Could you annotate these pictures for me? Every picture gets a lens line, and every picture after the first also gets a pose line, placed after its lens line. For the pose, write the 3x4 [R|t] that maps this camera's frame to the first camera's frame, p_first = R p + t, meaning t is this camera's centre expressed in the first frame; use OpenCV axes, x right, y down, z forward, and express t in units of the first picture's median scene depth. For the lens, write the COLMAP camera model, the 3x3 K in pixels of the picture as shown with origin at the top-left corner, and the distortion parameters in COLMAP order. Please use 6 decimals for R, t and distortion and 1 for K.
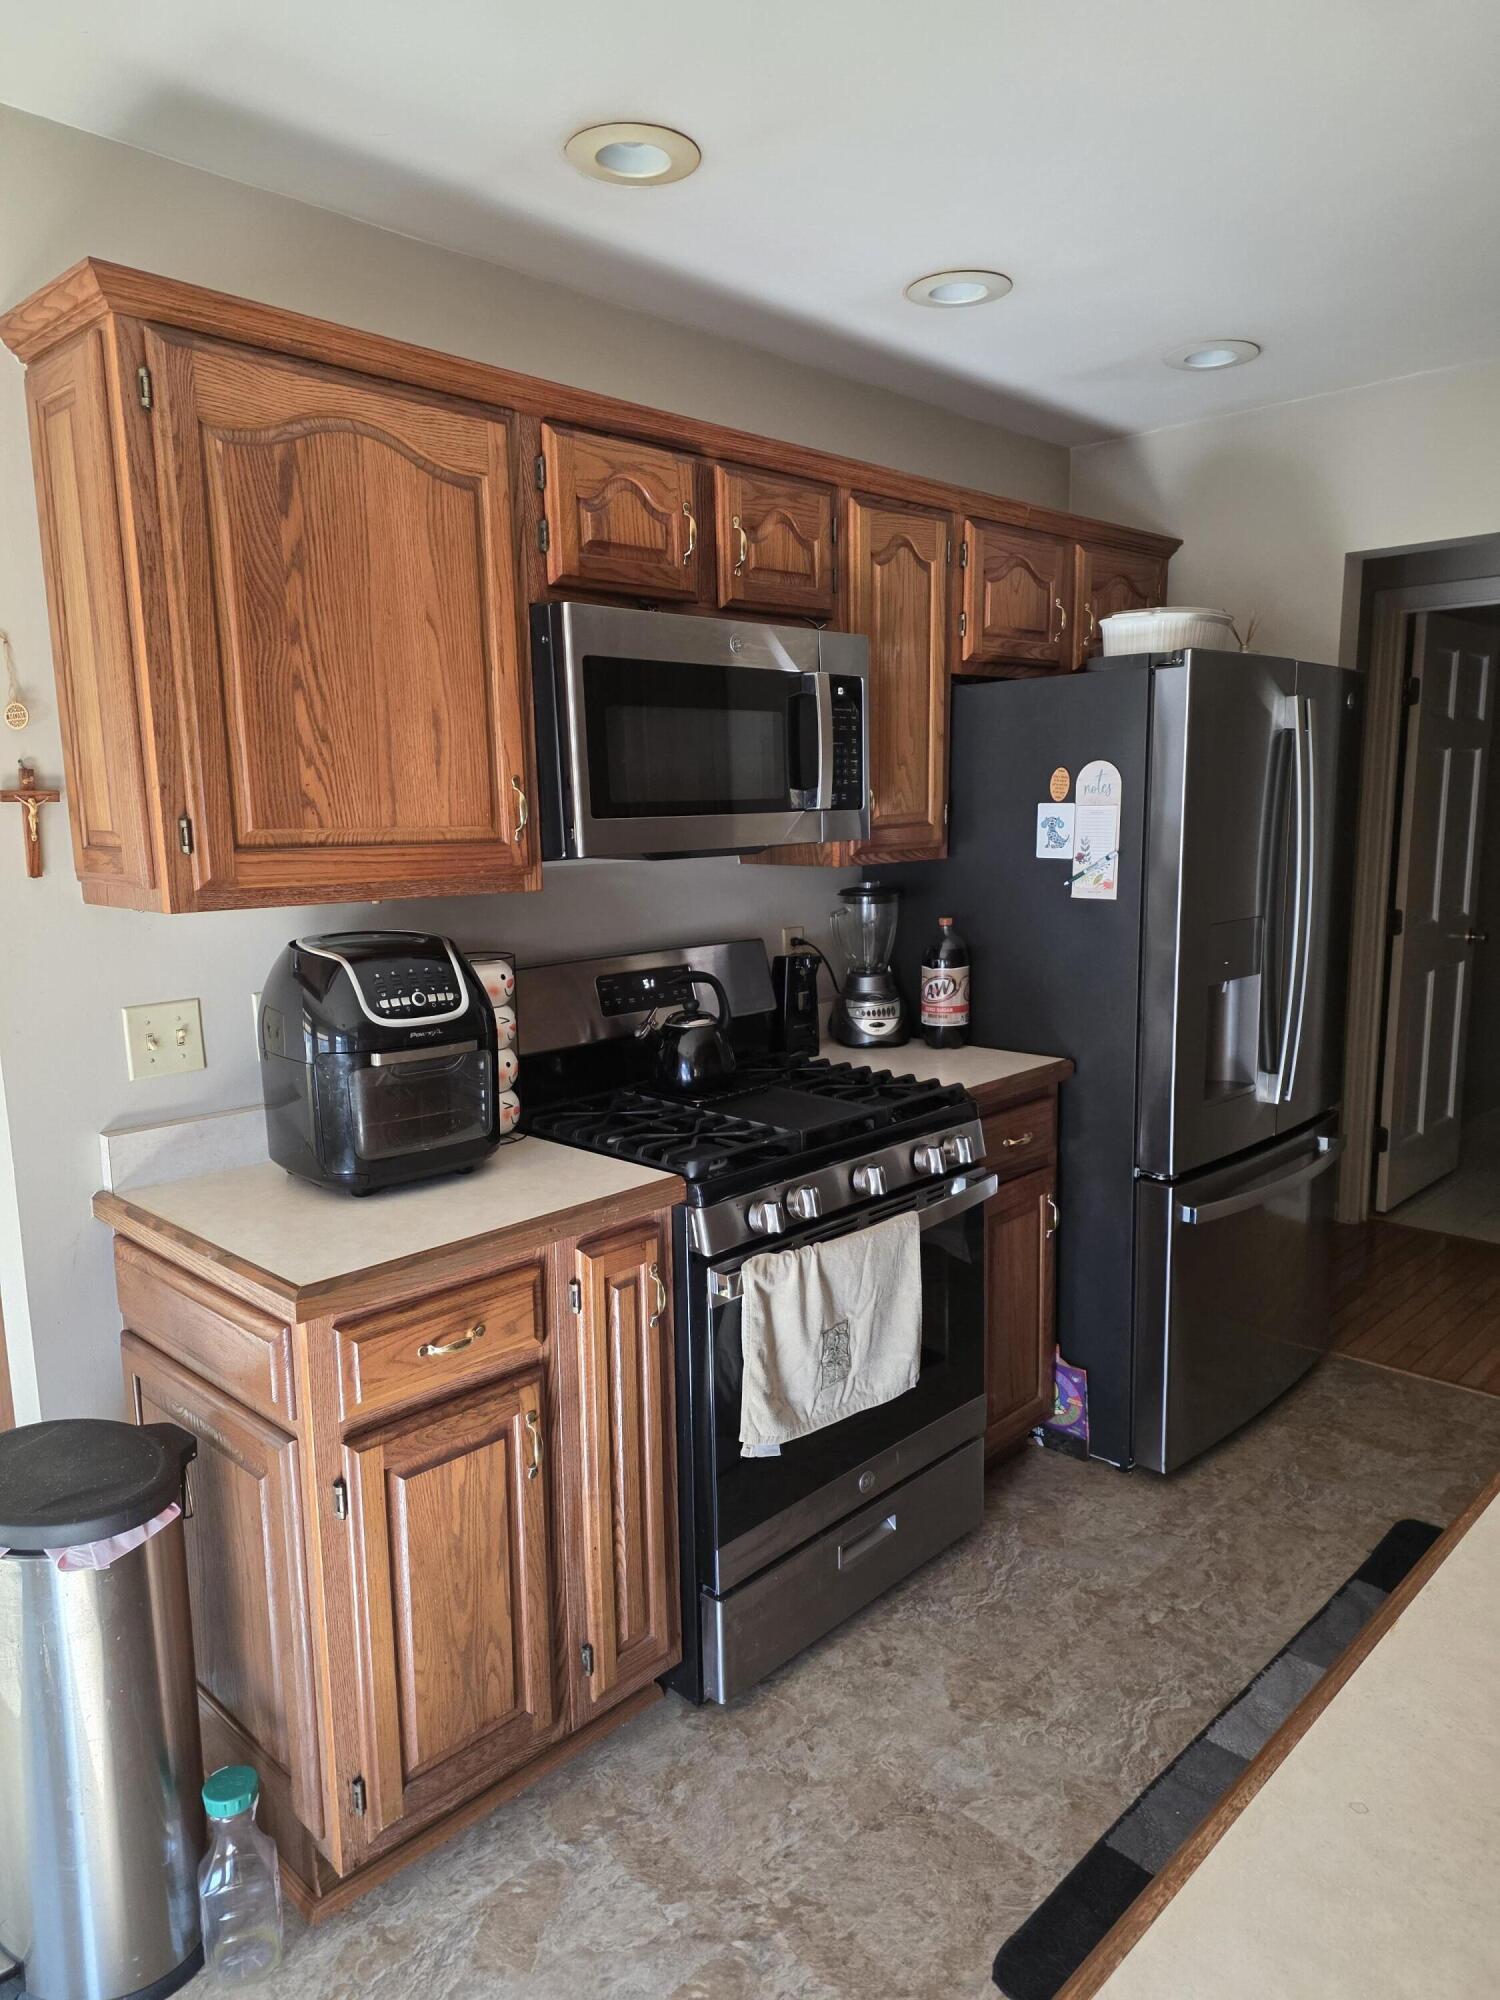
lens RADIAL K [[1333.2, 0, 750.1], [0, 1333.2, 1015.4], [0, 0, 1]] dist [0.056135, -0.009457]
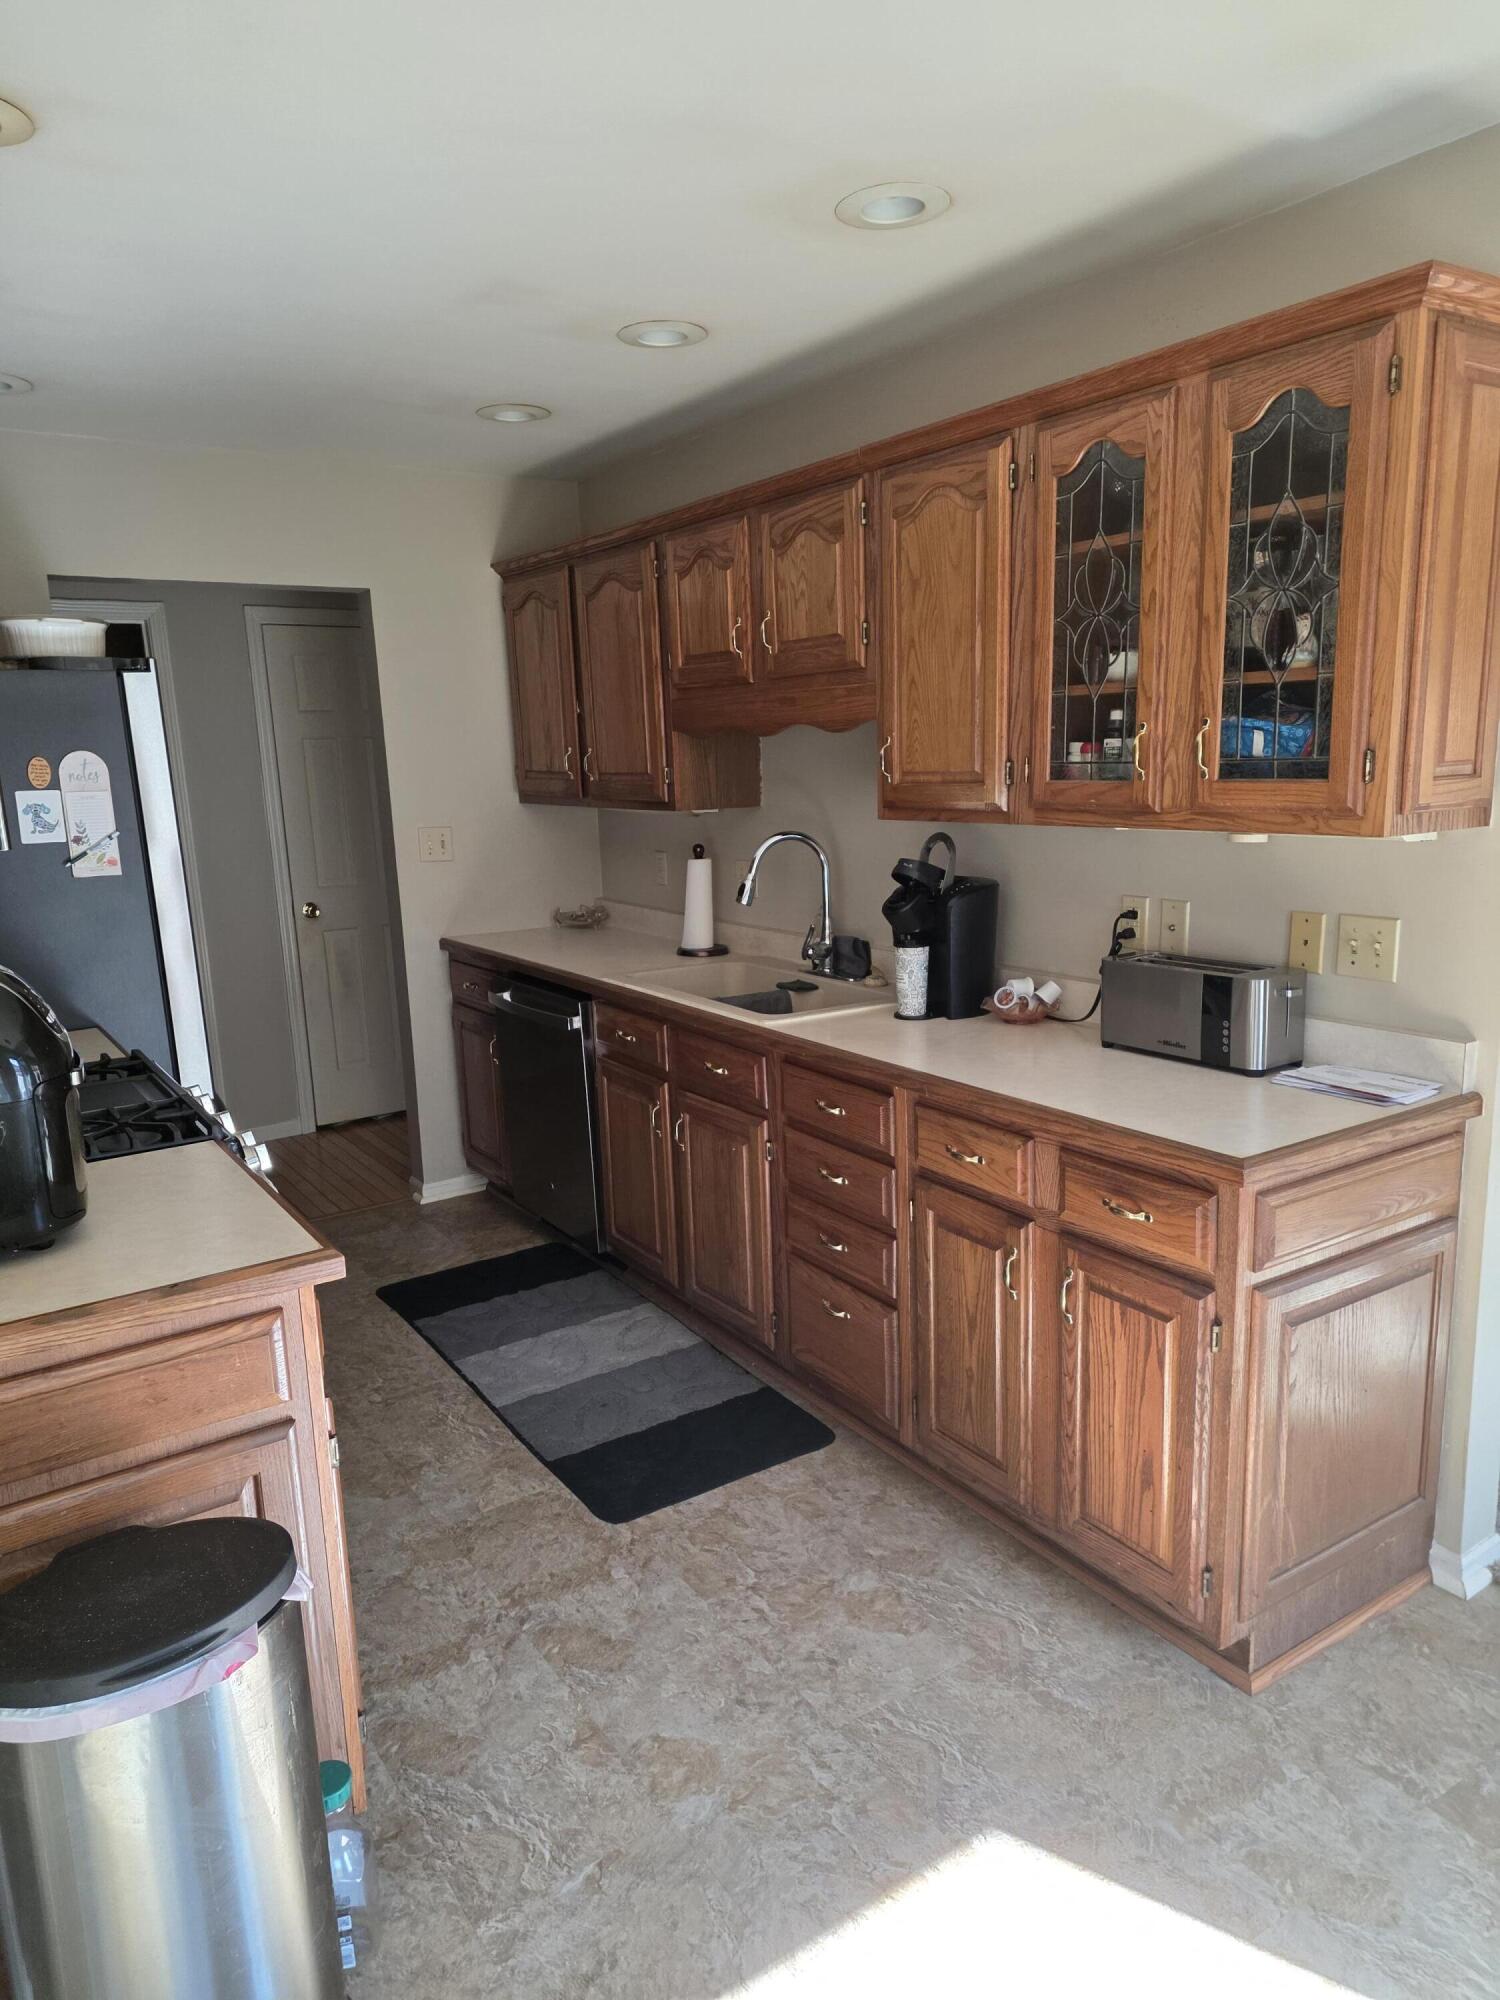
lens RADIAL K [[1333.2, 0, 752.1], [0, 1333.2, 1002.2], [0, 0, 1]] dist [0.056135, -0.009457]
pose [[0.214200, -0.173993, 0.961169, -0.709885], [0.184658, 0.973477, 0.135069, -0.037158], [-0.959177, 0.148556, 0.240648, 0.233006]]
